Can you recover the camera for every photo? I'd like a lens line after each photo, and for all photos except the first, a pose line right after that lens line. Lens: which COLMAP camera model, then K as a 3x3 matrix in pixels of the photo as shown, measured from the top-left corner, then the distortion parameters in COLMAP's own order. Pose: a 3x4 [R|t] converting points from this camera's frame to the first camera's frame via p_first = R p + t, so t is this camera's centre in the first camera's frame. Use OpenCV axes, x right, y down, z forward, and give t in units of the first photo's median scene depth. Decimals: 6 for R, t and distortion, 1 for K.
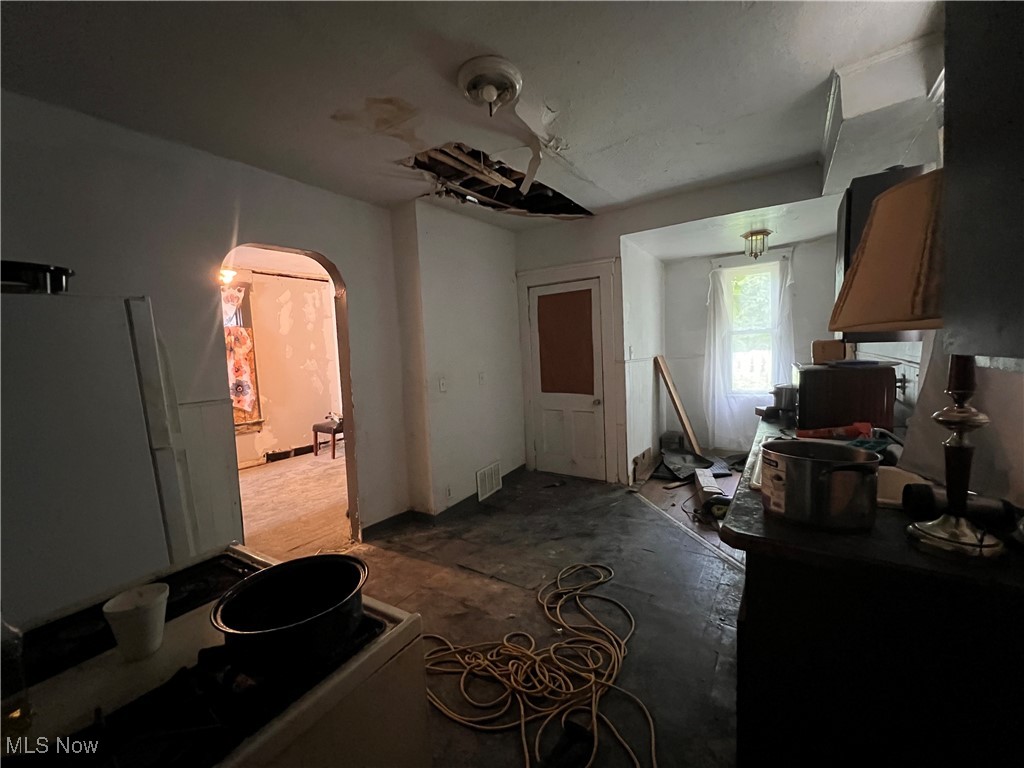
lens RADIAL K [[410.9, 0, 513.9], [0, 410.9, 386.0], [0, 0, 1]] dist [-0.002196, -0.000177]
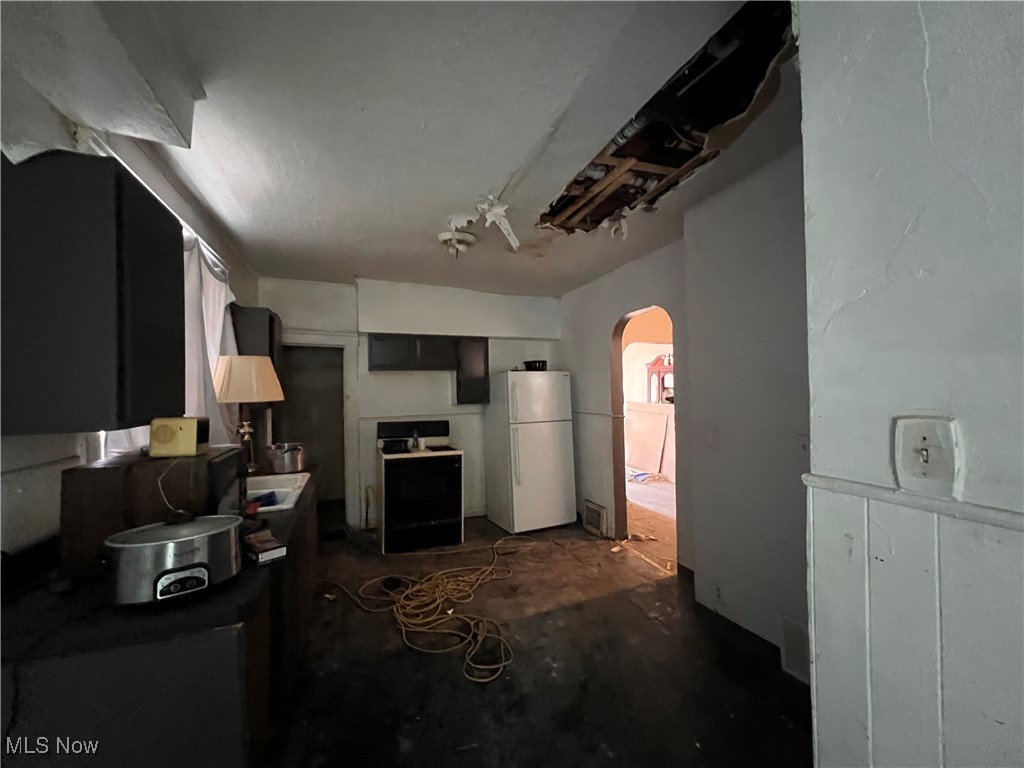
lens RADIAL K [[410.9, 0, 512.6], [0, 410.9, 391.3], [0, 0, 1]] dist [-0.002196, -0.000177]
pose [[-0.583674, 0.042447, -0.810878, 0.836949], [-0.032432, 0.996617, 0.075515, -0.172289], [0.811340, 0.070375, -0.580322, 1.532325]]
